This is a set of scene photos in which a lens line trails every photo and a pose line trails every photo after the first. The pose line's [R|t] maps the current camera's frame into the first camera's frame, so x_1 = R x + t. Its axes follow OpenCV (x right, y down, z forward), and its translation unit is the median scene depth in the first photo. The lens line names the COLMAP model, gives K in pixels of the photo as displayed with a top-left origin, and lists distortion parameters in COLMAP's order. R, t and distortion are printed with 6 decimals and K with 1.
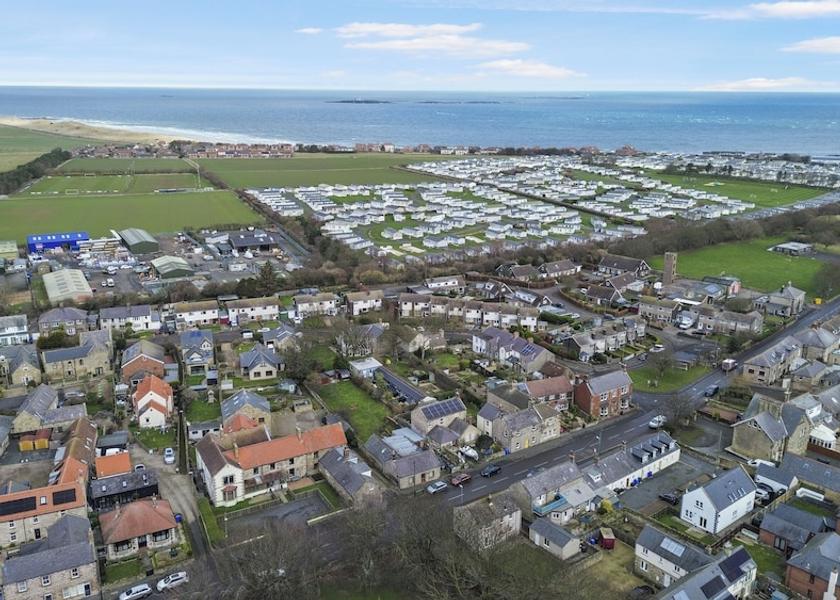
lens RADIAL K [[743.8, 0, 420.0], [0, 743.8, 300.0], [0, 0, 1]] dist [0.106136, -0.161709]
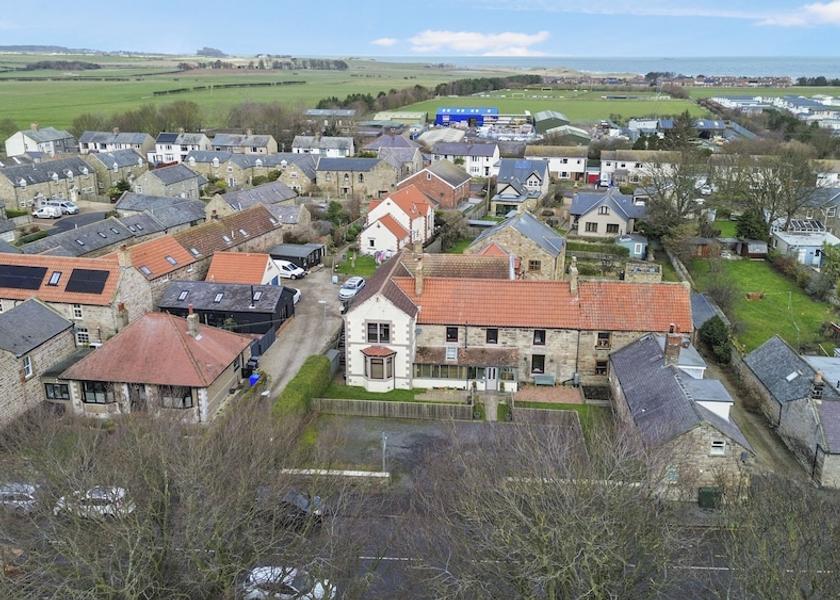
lens RADIAL K [[743.8, 0, 420.0], [0, 743.8, 300.0], [0, 0, 1]] dist [0.106136, -0.161709]
pose [[0.813695, 0.178762, -0.553123, 0.000955], [-0.157509, 0.983746, 0.086223, 0.166112], [0.559546, 0.016962, 0.828626, 0.604704]]
